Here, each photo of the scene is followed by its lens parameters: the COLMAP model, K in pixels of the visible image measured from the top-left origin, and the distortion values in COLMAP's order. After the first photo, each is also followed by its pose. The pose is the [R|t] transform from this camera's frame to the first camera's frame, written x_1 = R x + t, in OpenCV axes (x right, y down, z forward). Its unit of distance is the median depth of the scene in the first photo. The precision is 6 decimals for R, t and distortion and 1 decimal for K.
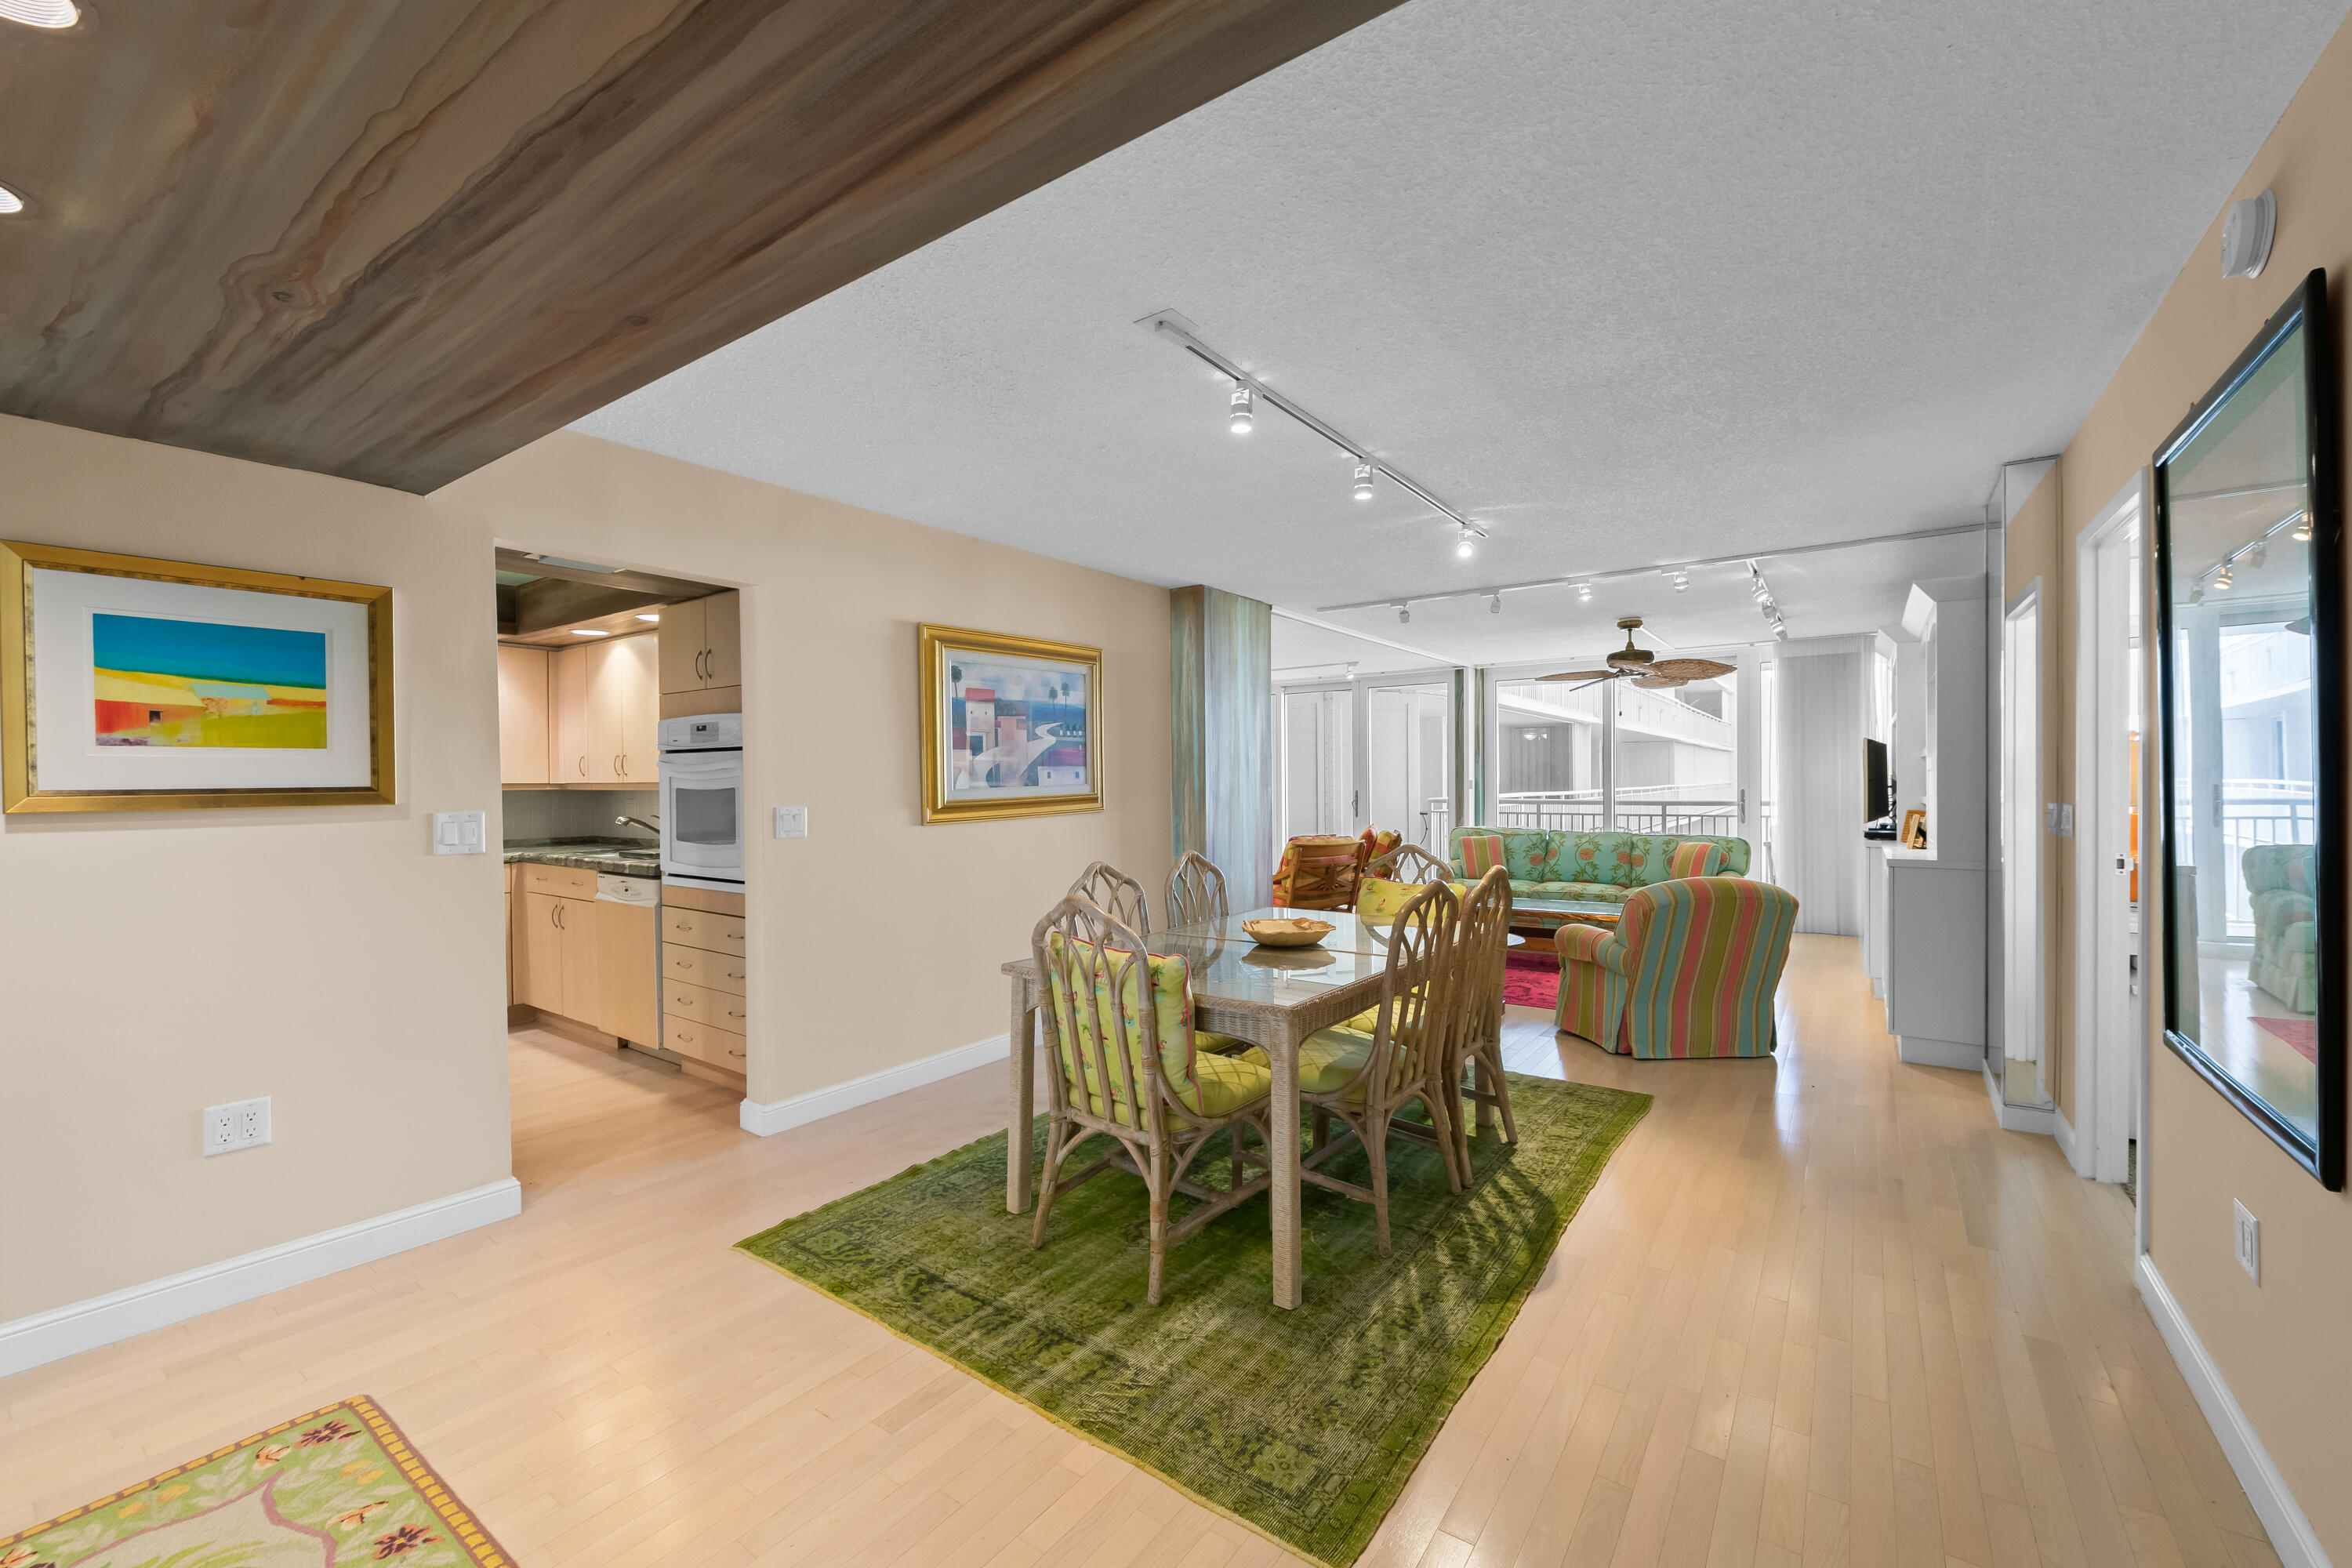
lens RADIAL K [[937.6, 0, 1180.0], [0, 937.6, 781.4], [0, 0, 1]] dist [-0.003002, -0.000580]
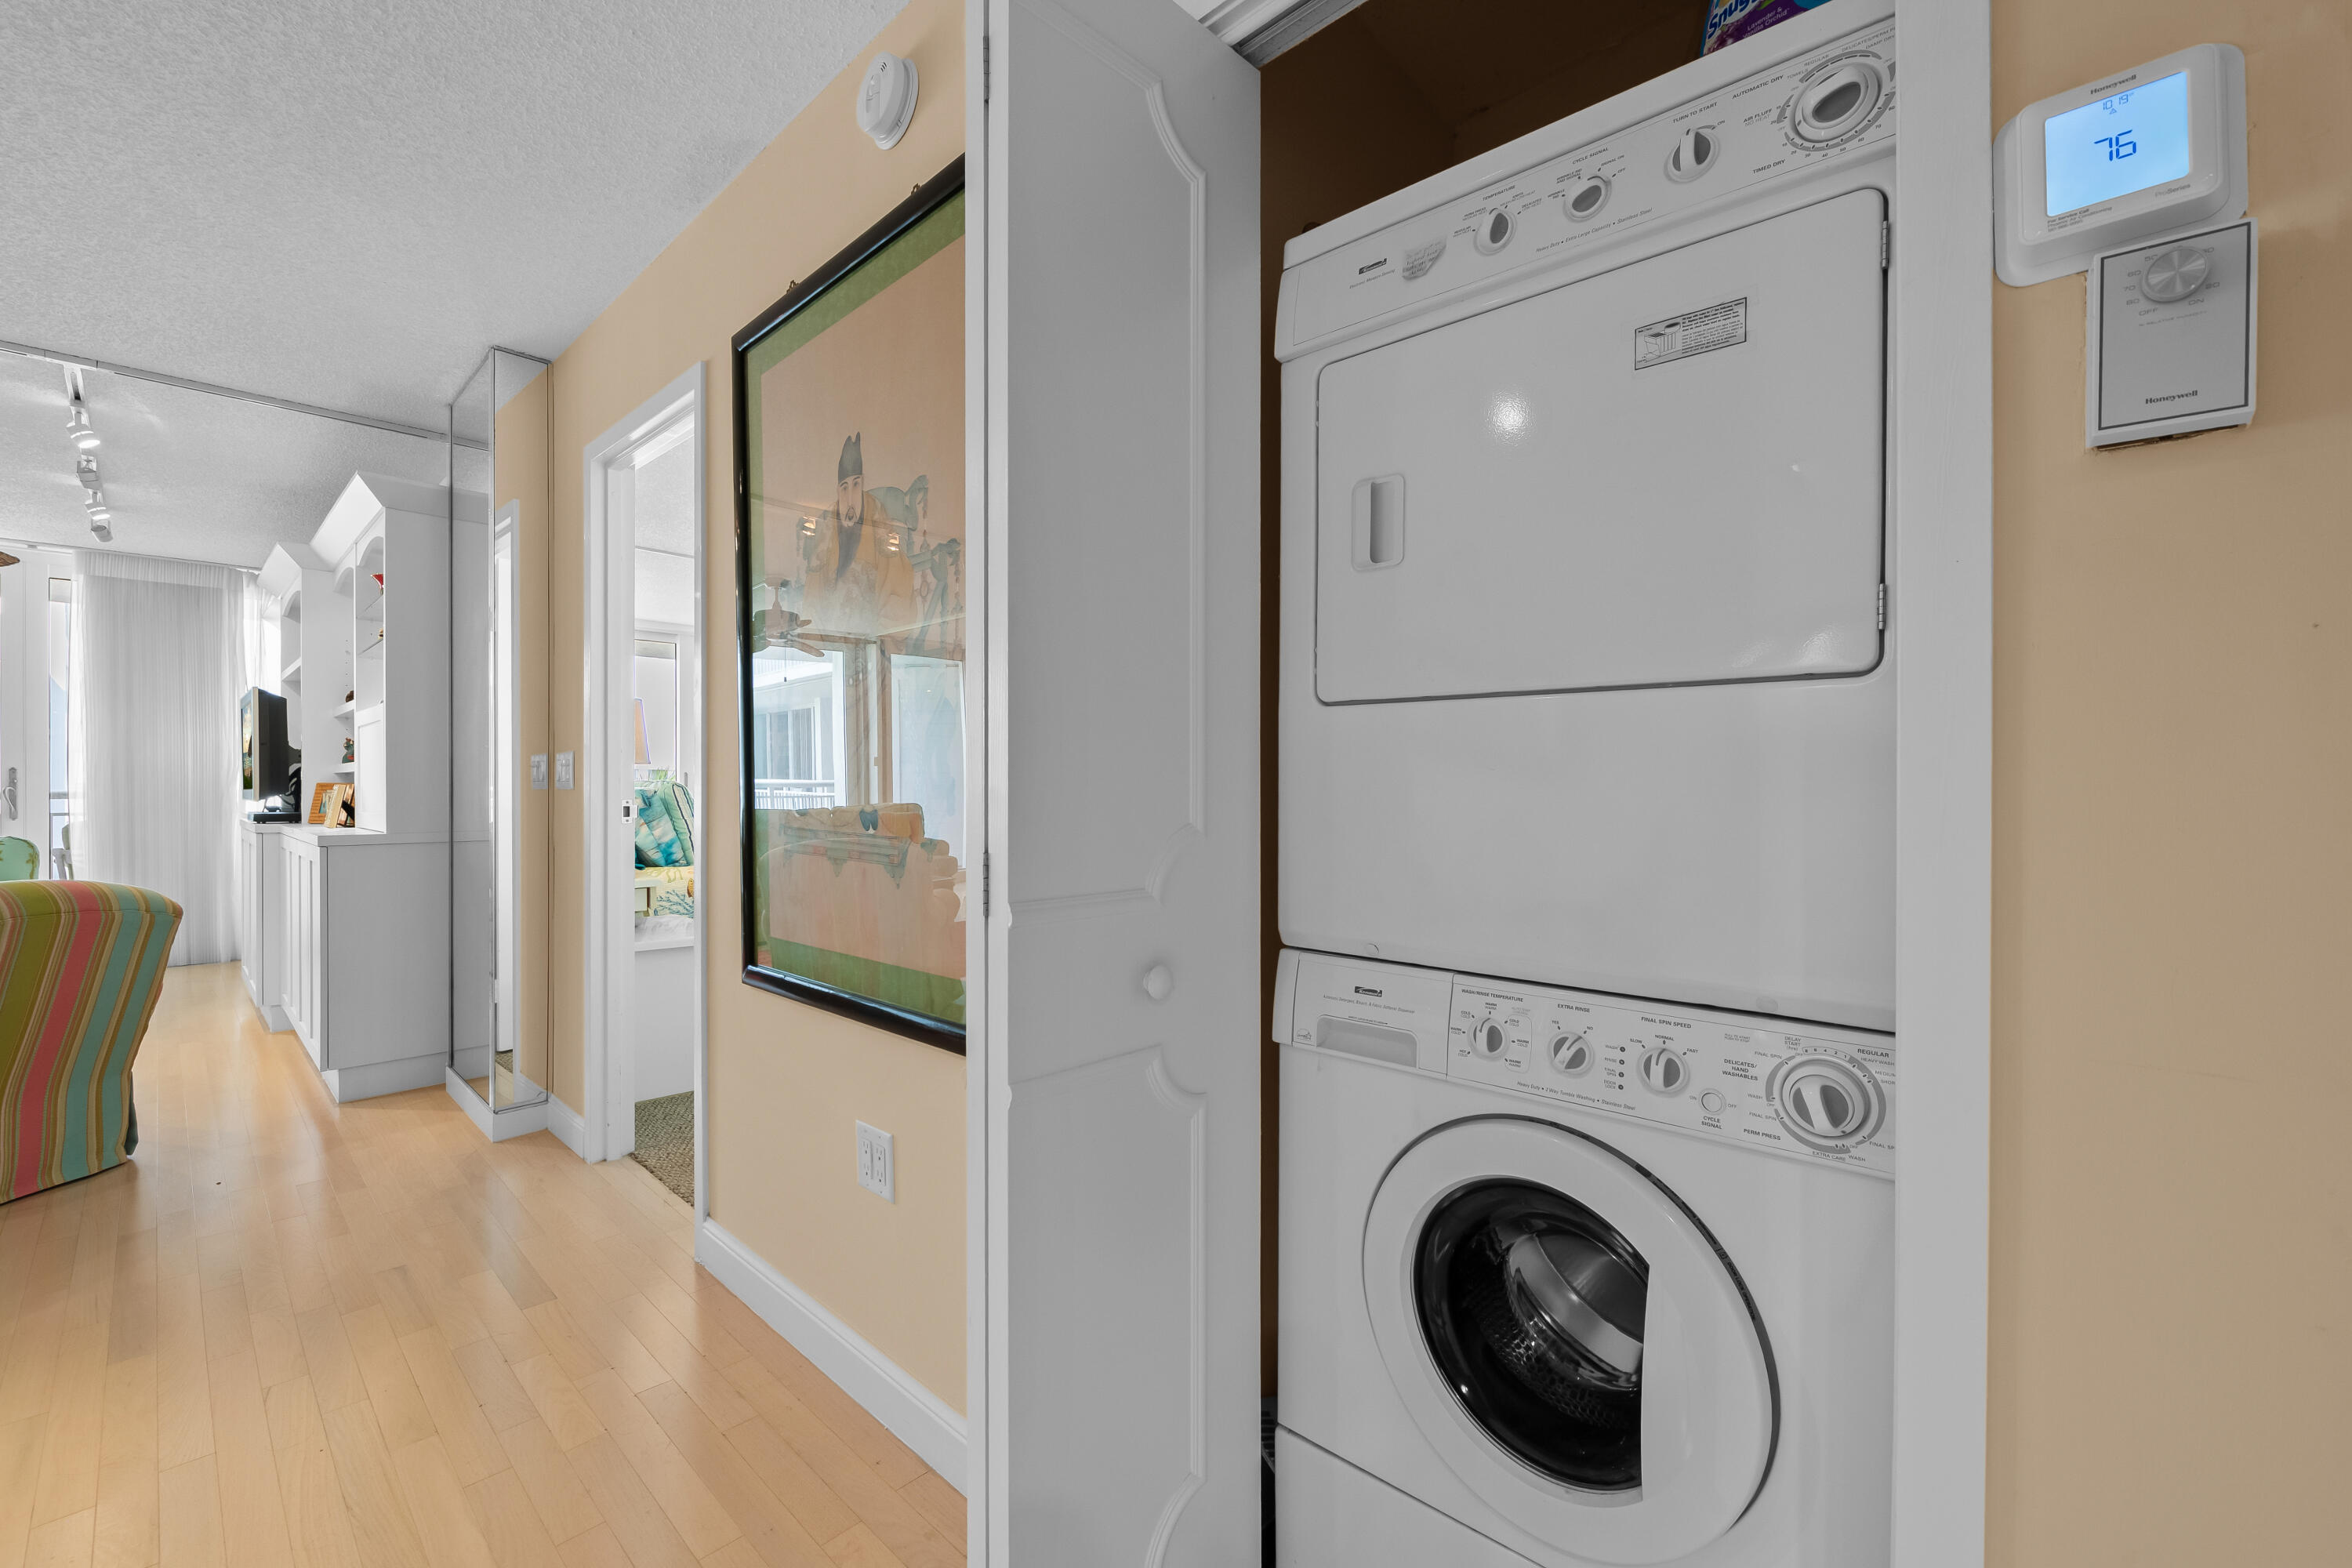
lens RADIAL K [[937.6, 0, 1155.1], [0, 937.6, 797.6], [0, 0, 1]] dist [-0.003002, -0.000580]
pose [[0.115366, 0.001877, 0.993321, 0.097416], [-0.001993, 0.999997, -0.001659, 0.052723], [-0.993321, -0.001788, 0.115370, 0.258573]]
